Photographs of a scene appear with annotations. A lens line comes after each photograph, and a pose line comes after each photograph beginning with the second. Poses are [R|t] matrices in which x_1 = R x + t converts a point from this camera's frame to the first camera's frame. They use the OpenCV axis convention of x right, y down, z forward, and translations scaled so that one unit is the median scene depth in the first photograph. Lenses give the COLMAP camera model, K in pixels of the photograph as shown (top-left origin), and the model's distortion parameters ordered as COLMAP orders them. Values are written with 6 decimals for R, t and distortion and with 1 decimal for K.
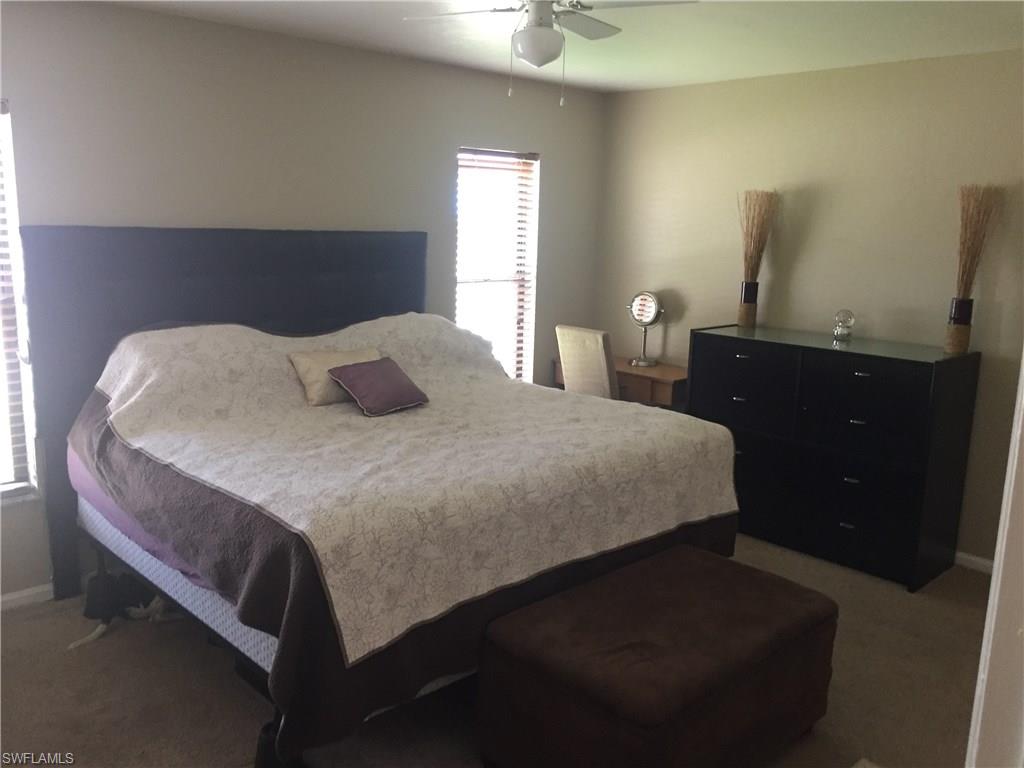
lens RADIAL K [[874.5, 0, 515.0], [0, 874.5, 383.9], [0, 0, 1]] dist [0.075002, -0.107616]
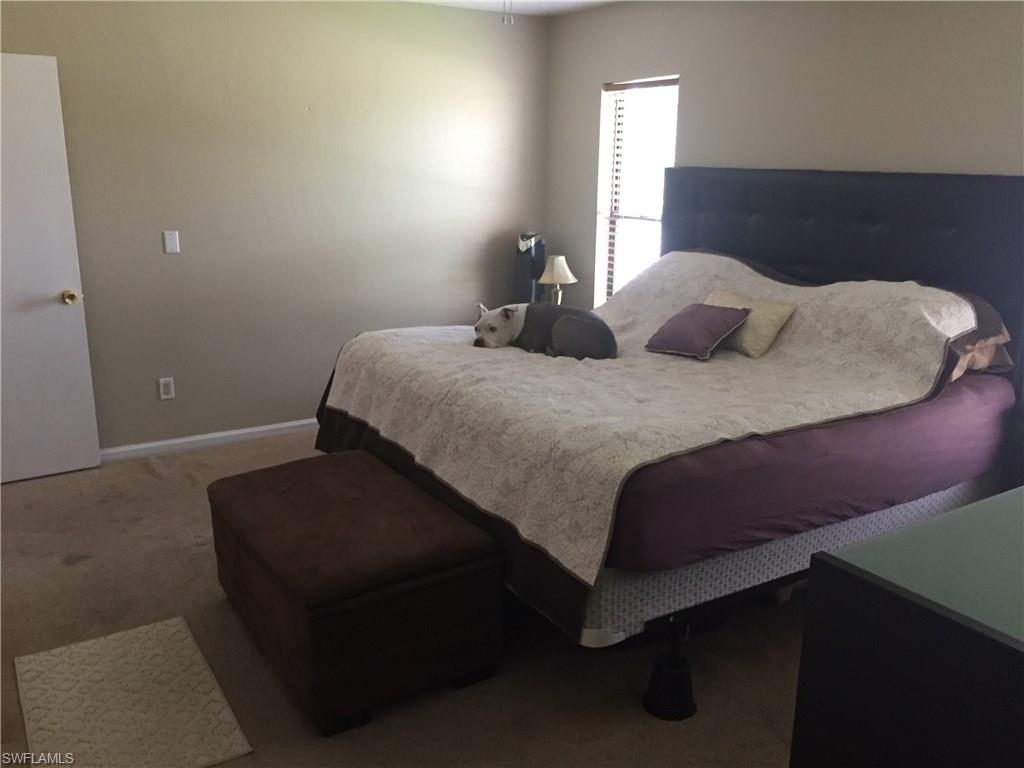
lens RADIAL K [[874.5, 0, 511.2], [0, 874.5, 381.0], [0, 0, 1]] dist [0.075002, -0.107616]
pose [[-0.203890, 0.216044, -0.954858, 0.730153], [-0.202761, 0.944879, 0.257082, -0.134315], [0.957767, 0.246024, -0.148846, 0.854479]]
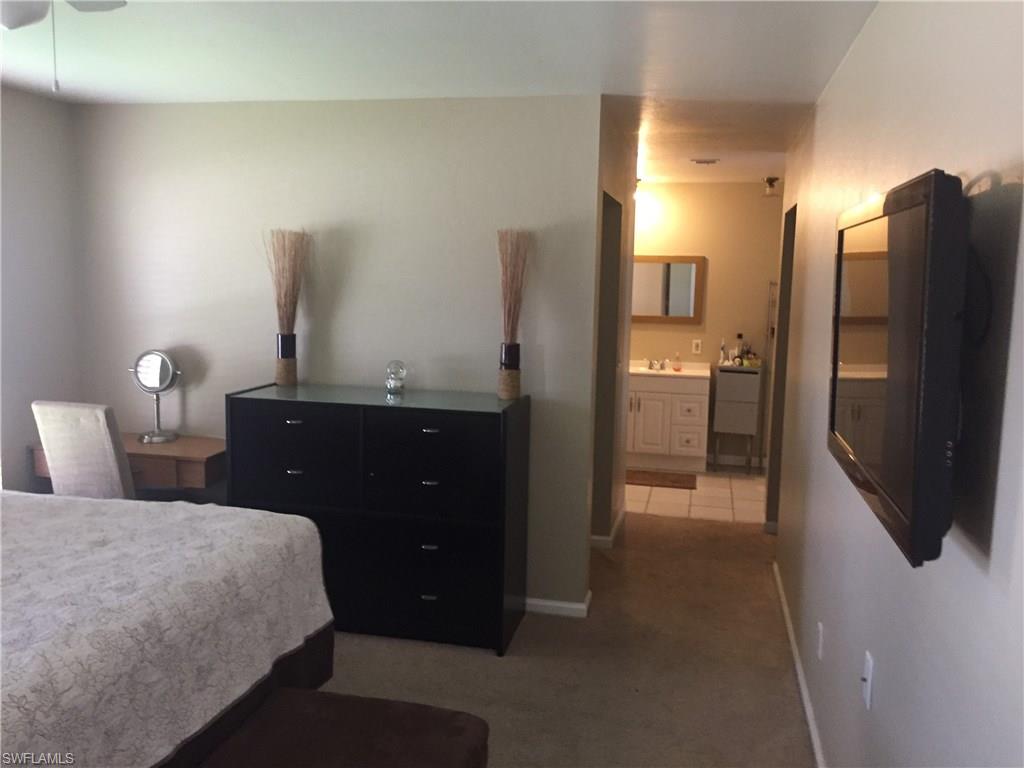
lens RADIAL K [[874.5, 0, 511.3], [0, 874.5, 392.1], [0, 0, 1]] dist [0.075002, -0.107616]
pose [[0.834841, -0.082525, 0.544271, -0.028321], [0.103815, 0.994561, -0.008439, -0.033858], [-0.540614, 0.063549, 0.838867, 0.184672]]
